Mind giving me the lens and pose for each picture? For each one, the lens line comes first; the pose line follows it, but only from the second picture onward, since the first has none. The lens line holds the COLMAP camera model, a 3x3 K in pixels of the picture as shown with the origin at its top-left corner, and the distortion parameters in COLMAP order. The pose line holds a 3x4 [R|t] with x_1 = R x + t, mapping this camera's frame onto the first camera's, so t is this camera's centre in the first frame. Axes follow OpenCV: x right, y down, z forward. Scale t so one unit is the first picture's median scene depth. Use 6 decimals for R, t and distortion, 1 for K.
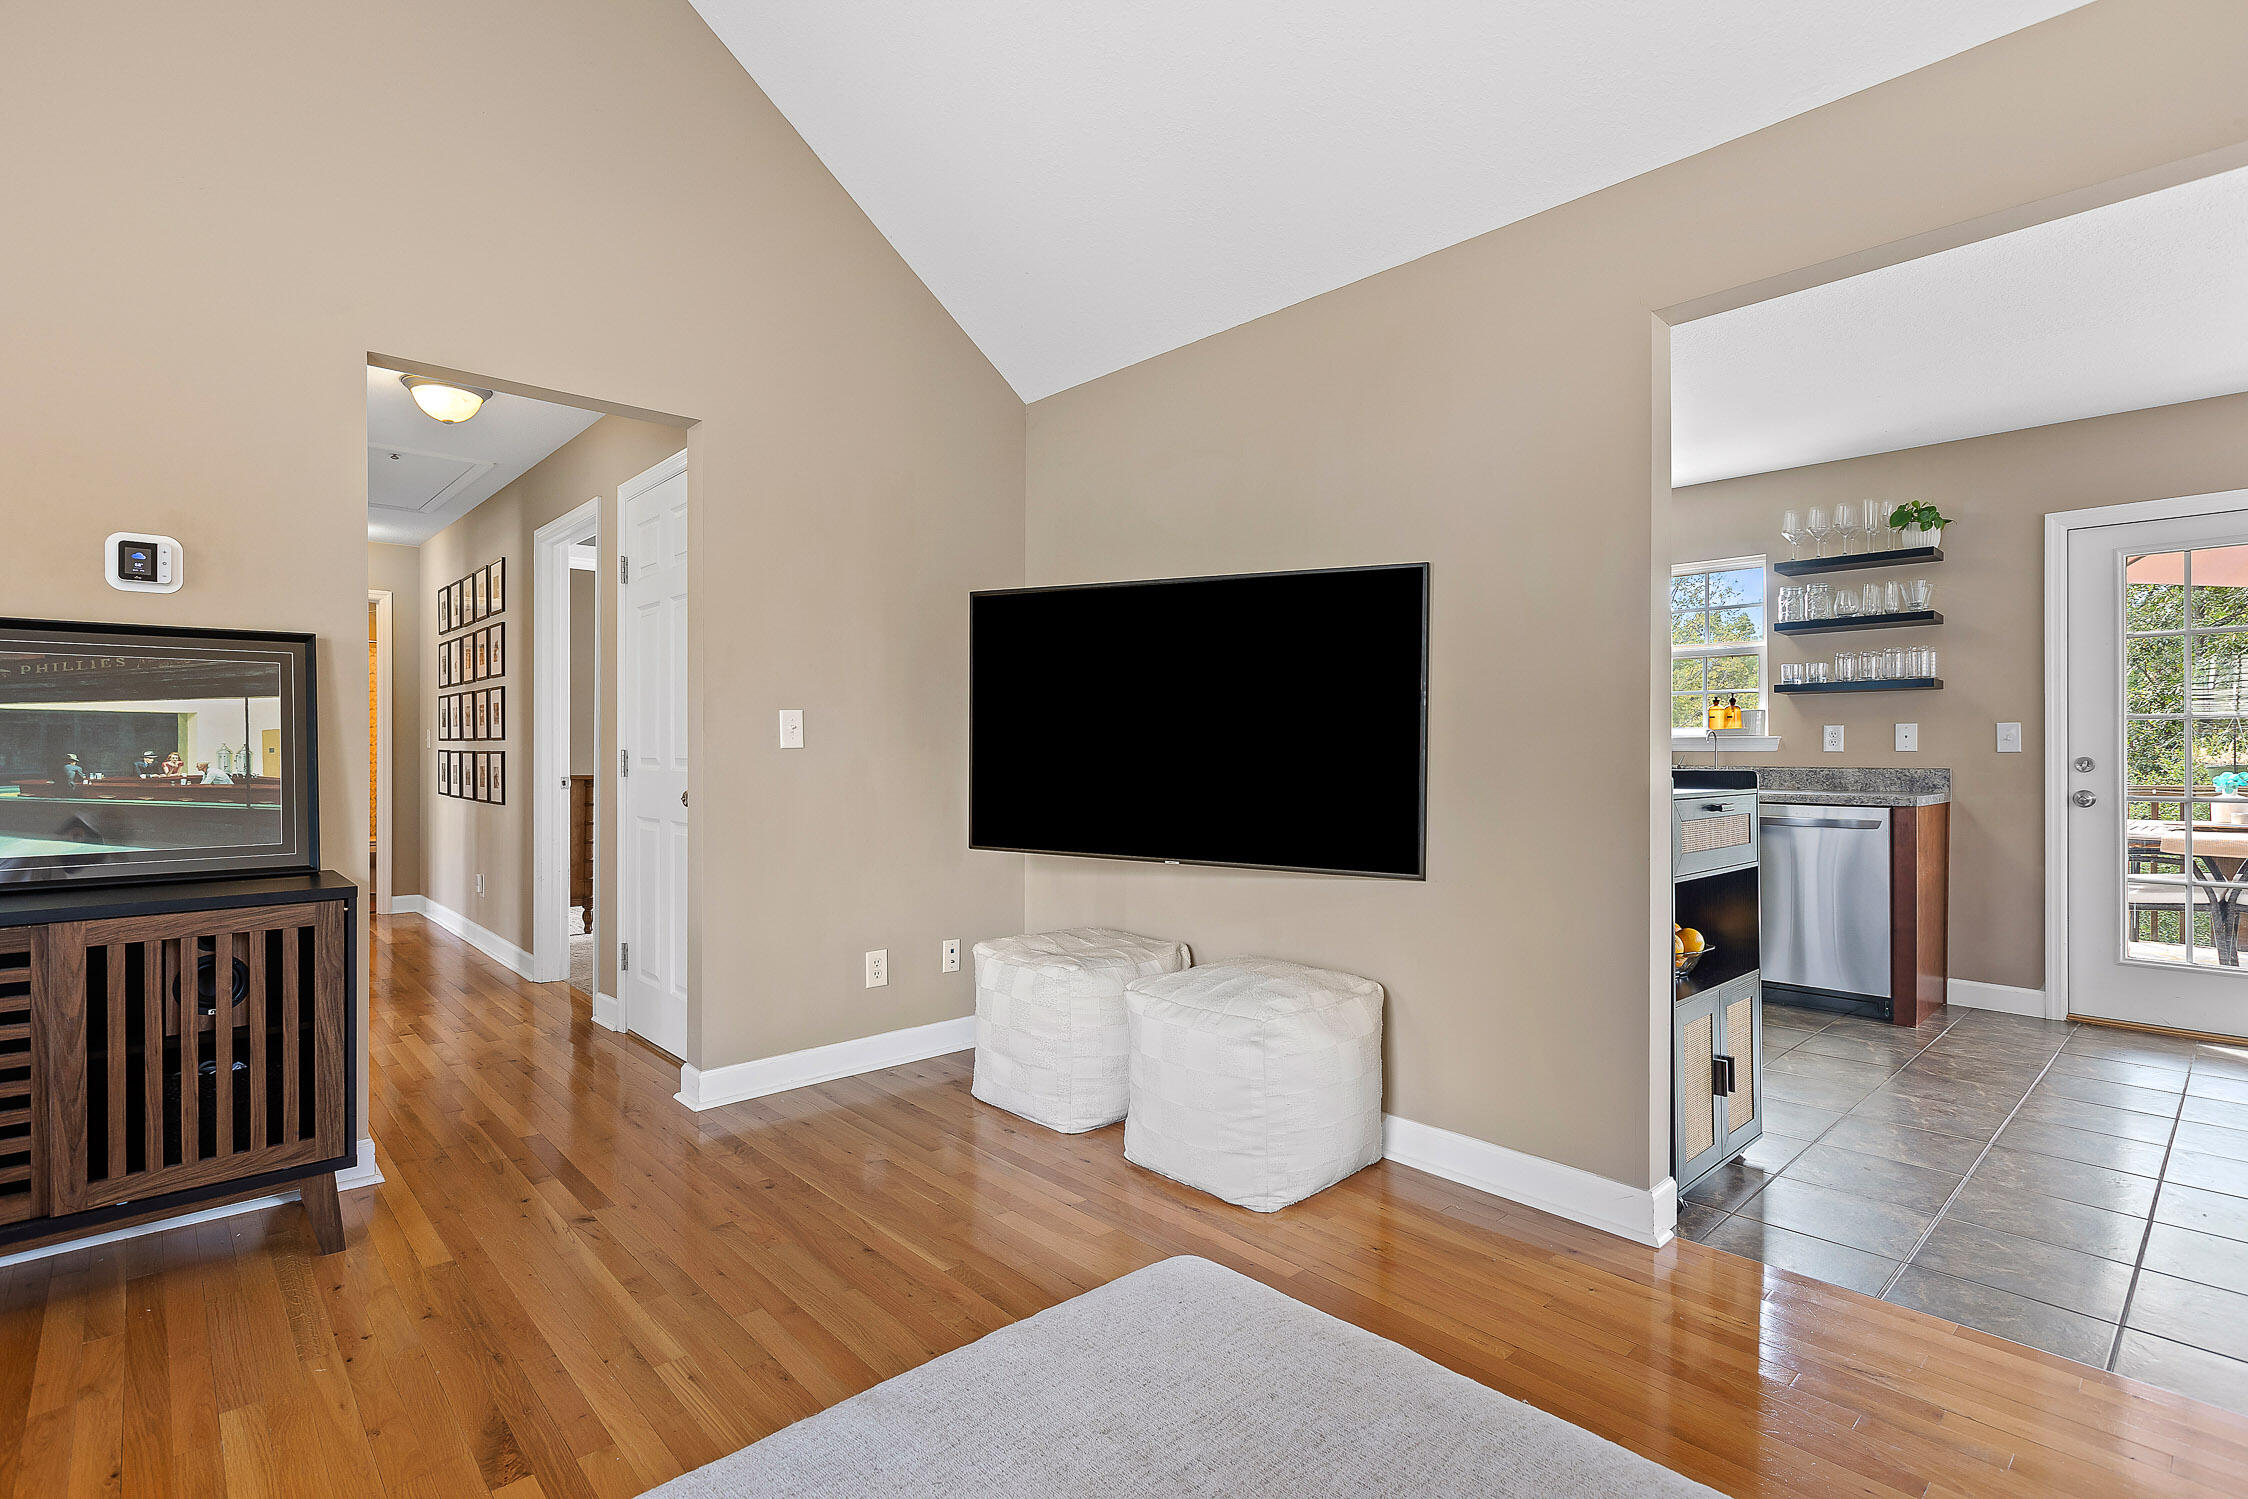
lens RADIAL K [[1071.1, 0, 1127.1], [0, 1071.1, 744.0], [0, 0, 1]] dist [-0.001150, -0.000107]
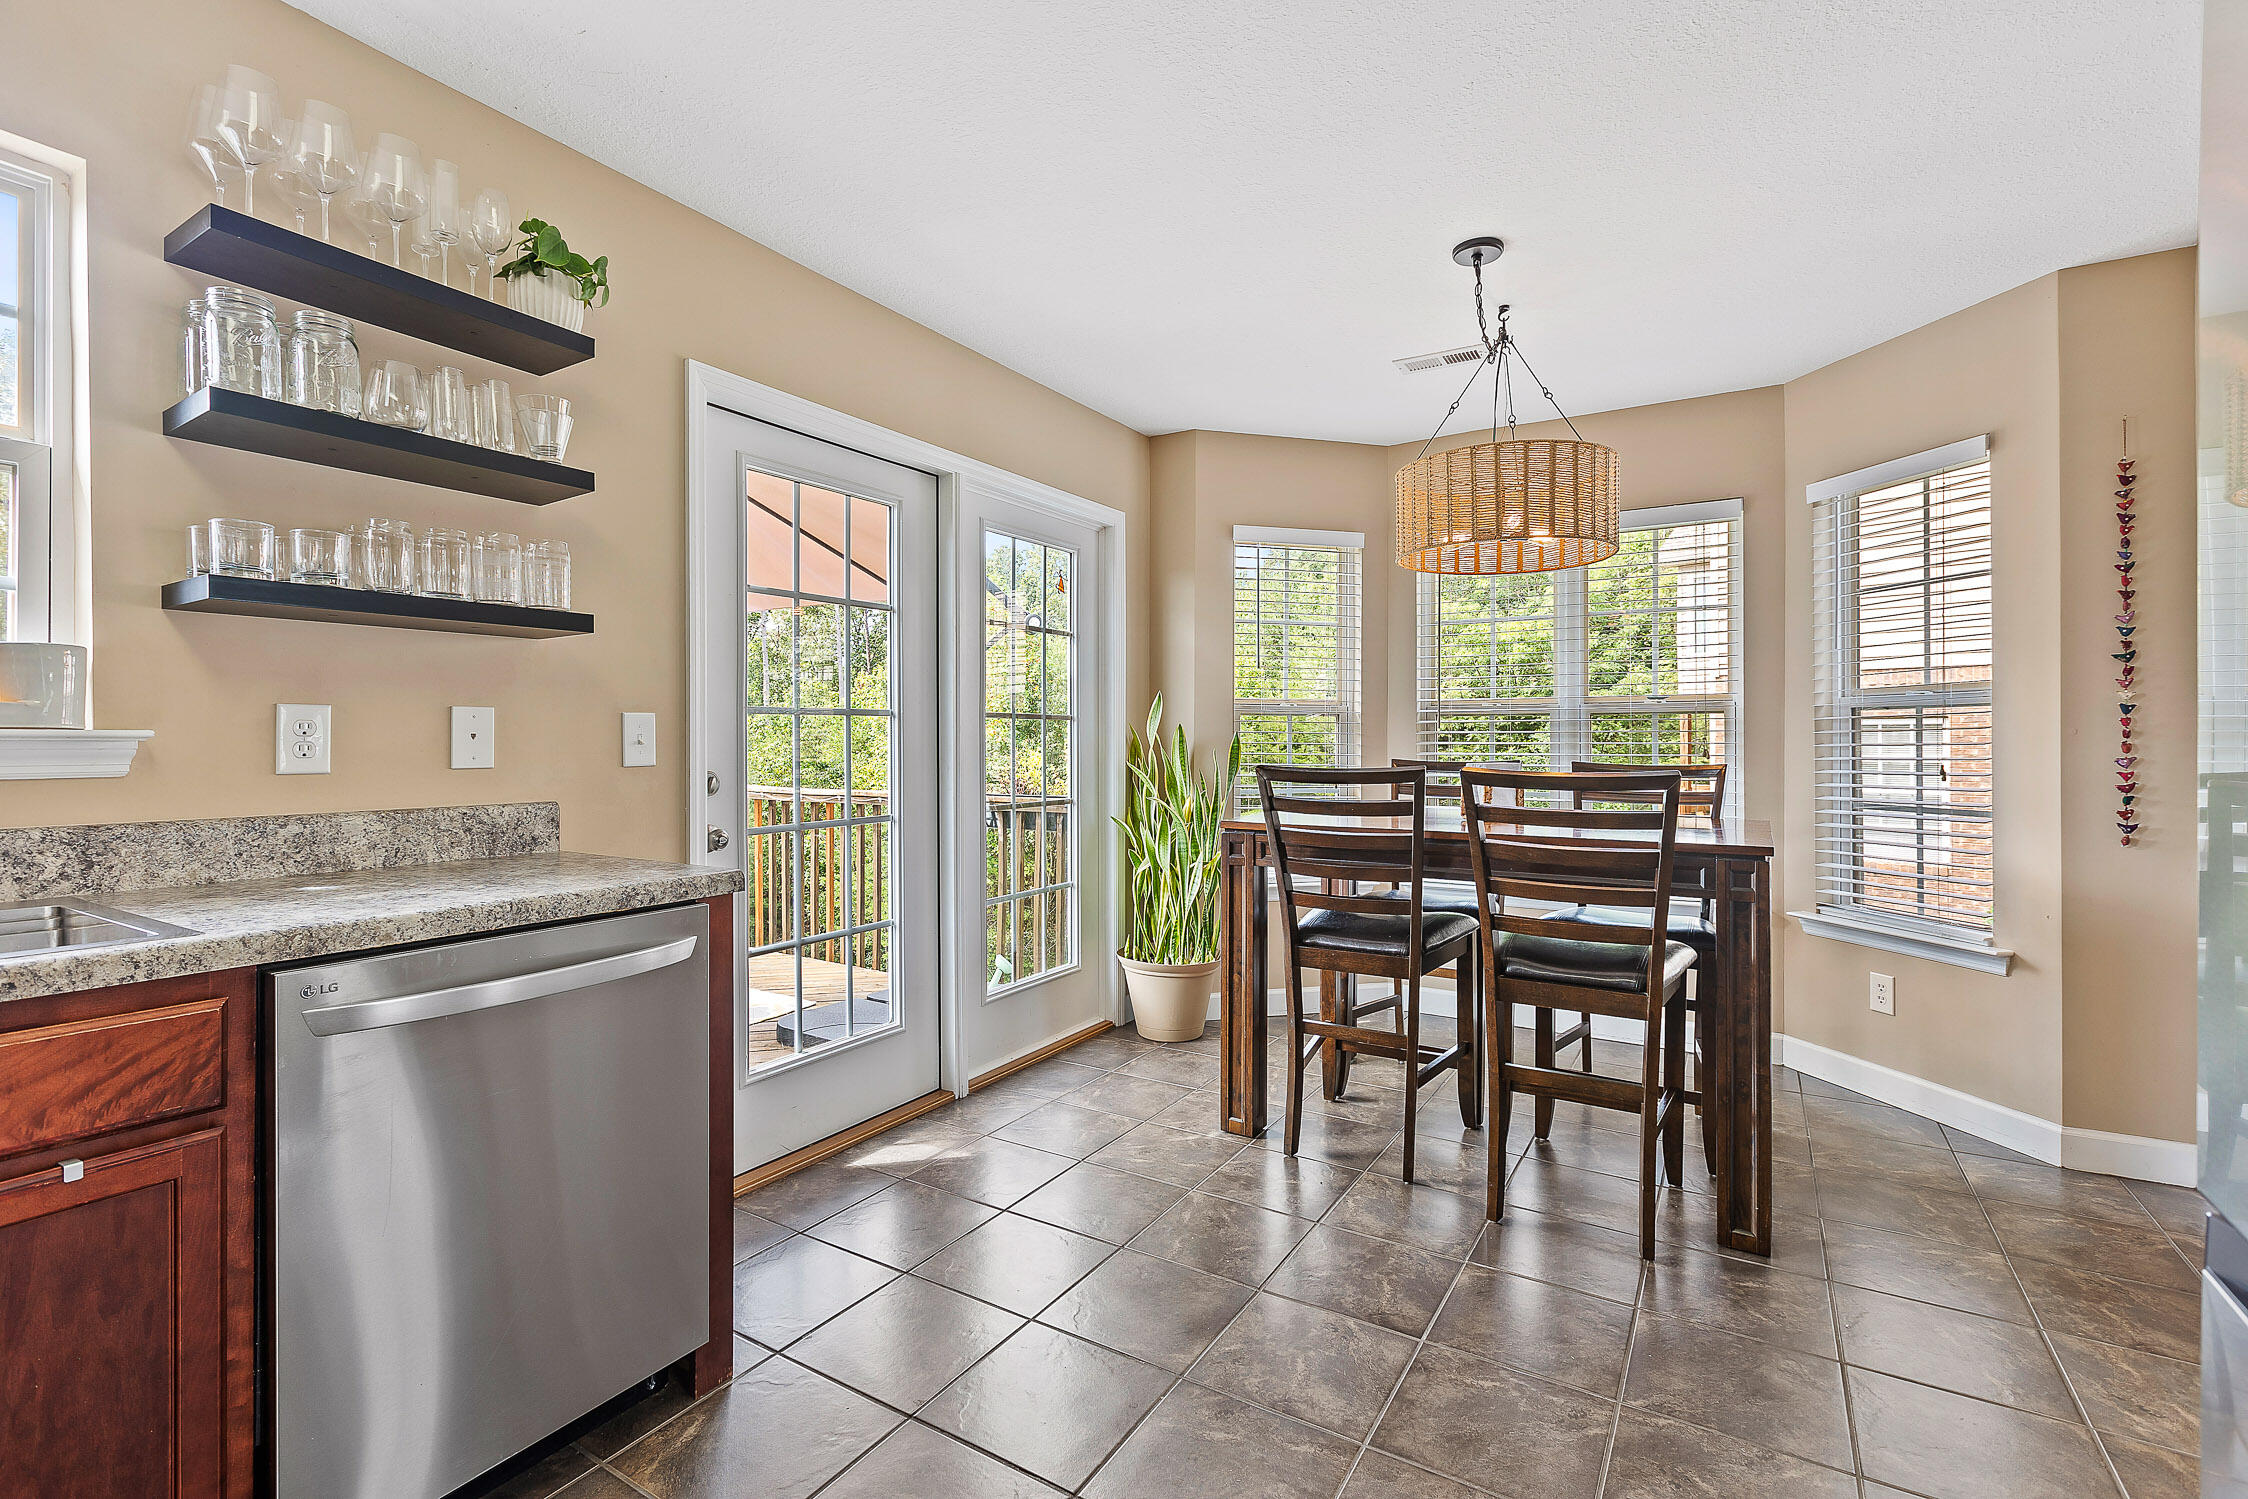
lens RADIAL K [[1018.4, 0, 1122.6], [0, 1018.4, 745.7], [0, 0, 1]] dist [0.004018, 0.002395]
pose [[-0.265518, 0.000445, 0.964106, 0.239768], [-0.000344, 1.000000, -0.000557, -0.002513], [-0.964106, -0.000480, -0.265518, 0.845736]]
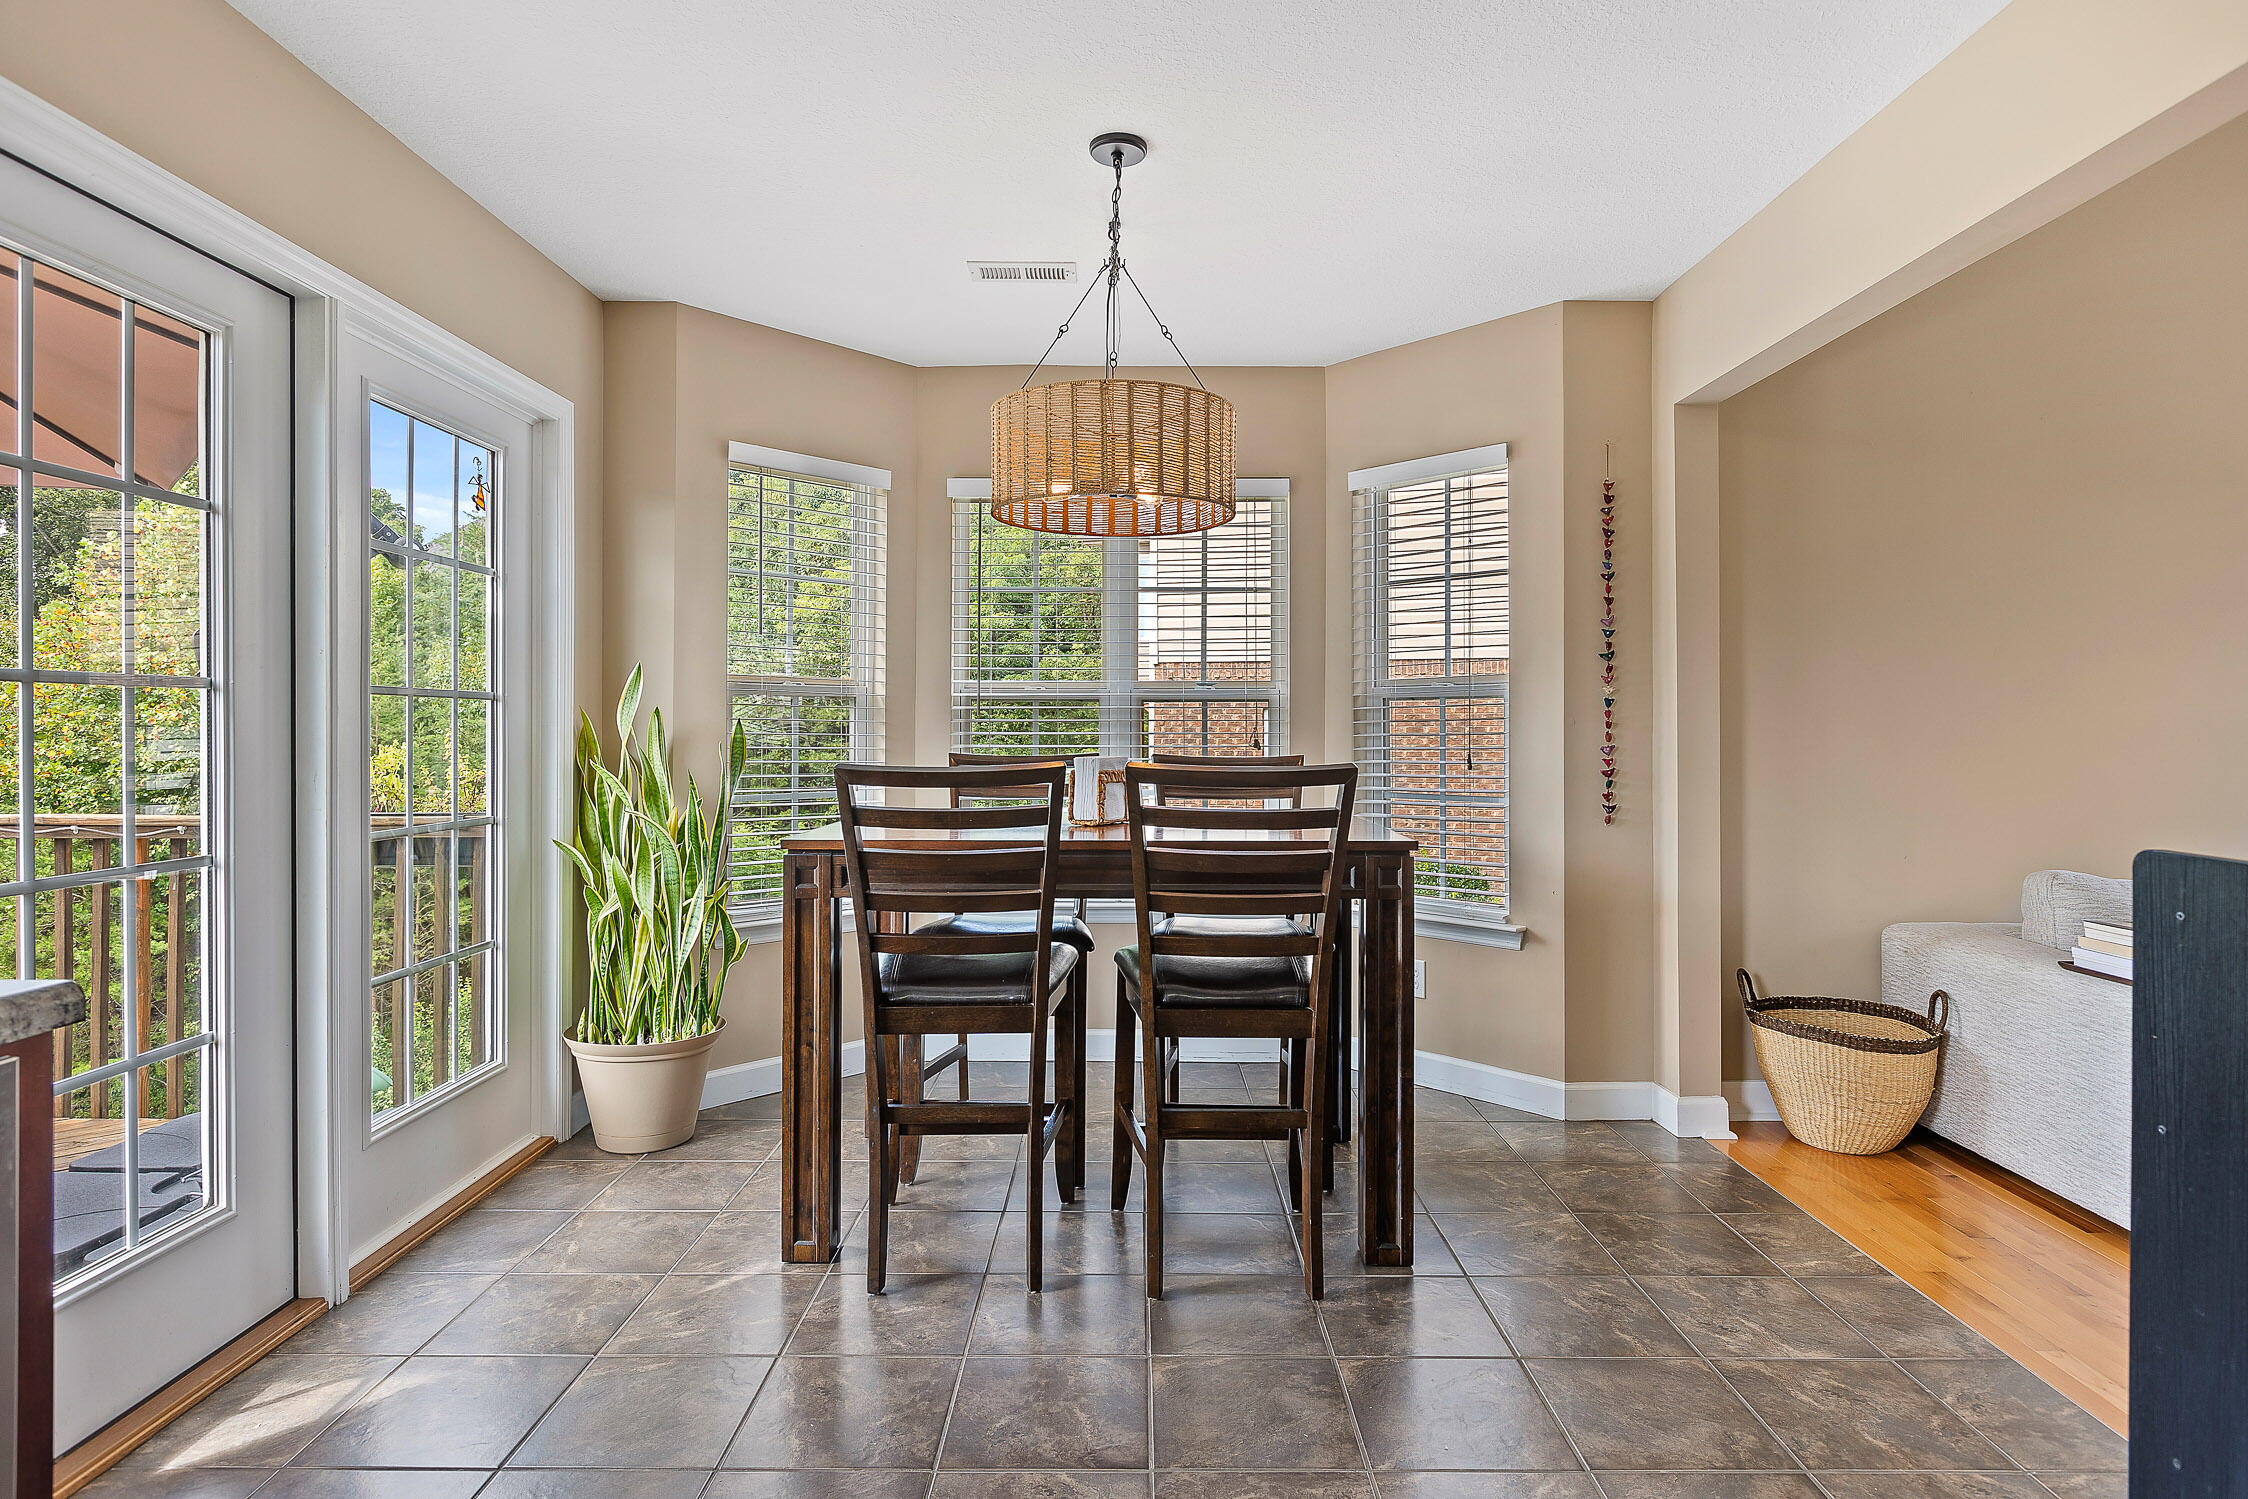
lens RADIAL K [[1228.6, 0, 1122.9], [0, 1228.6, 734.2], [0, 0, 1]] dist [0.001348, 0.002722]
pose [[-0.731754, 0.003199, 0.681561, 0.339513], [0.002134, 0.999995, -0.002403, -0.002521], [-0.681565, -0.000304, -0.731757, 0.923277]]
